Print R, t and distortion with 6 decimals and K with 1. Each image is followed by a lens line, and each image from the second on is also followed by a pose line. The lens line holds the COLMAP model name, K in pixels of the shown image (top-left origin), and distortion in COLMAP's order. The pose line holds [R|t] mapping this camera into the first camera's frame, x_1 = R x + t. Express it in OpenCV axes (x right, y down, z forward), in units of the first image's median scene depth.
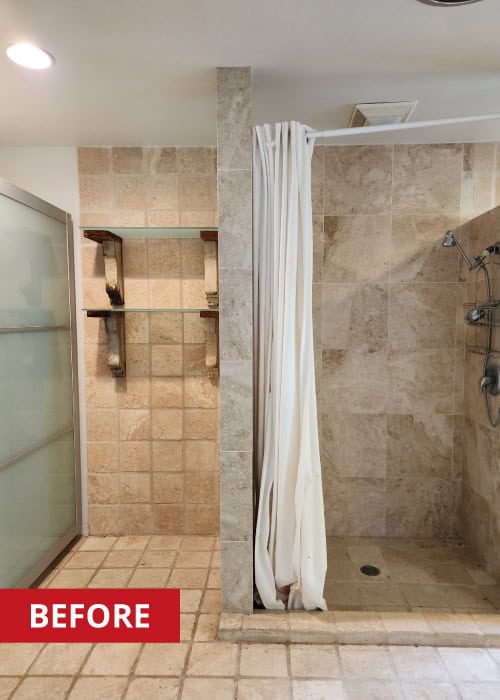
lens RADIAL K [[470.2, 0, 252.4], [0, 470.2, 358.3], [0, 0, 1]] dist [0.072328, -0.059571]
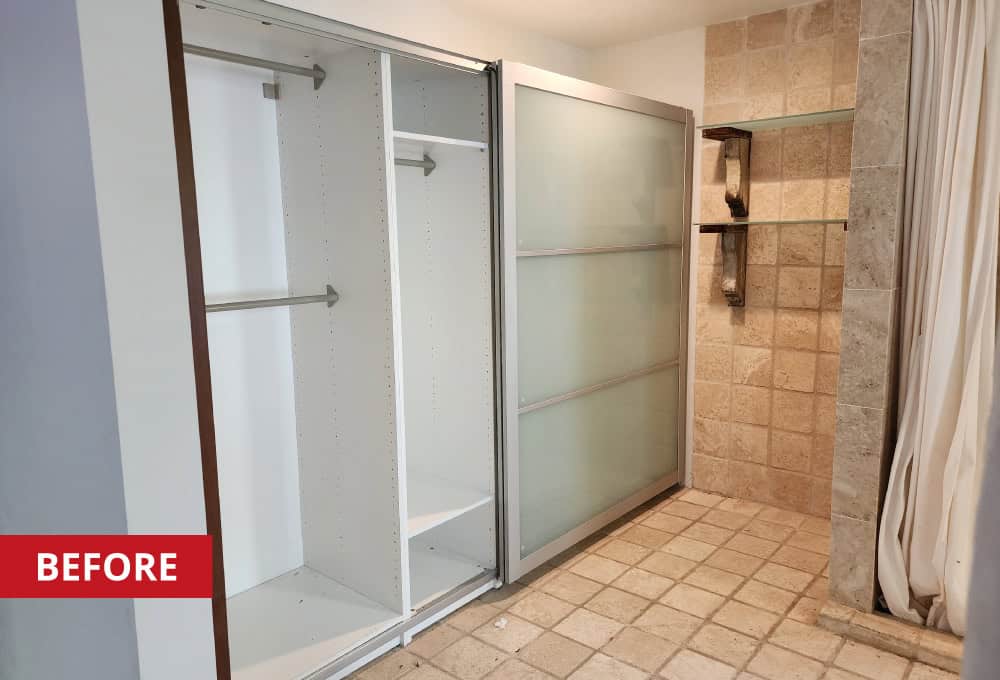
lens RADIAL K [[733.0, 0, 499.6], [0, 733.0, 300.9], [0, 0, 1]] dist [0.029537, 0.000221]
pose [[0.776119, 0.045773, -0.628923, 0.202983], [-0.033703, 0.998948, 0.031112, 0.005448], [0.629685, -0.002950, 0.776845, -0.243131]]
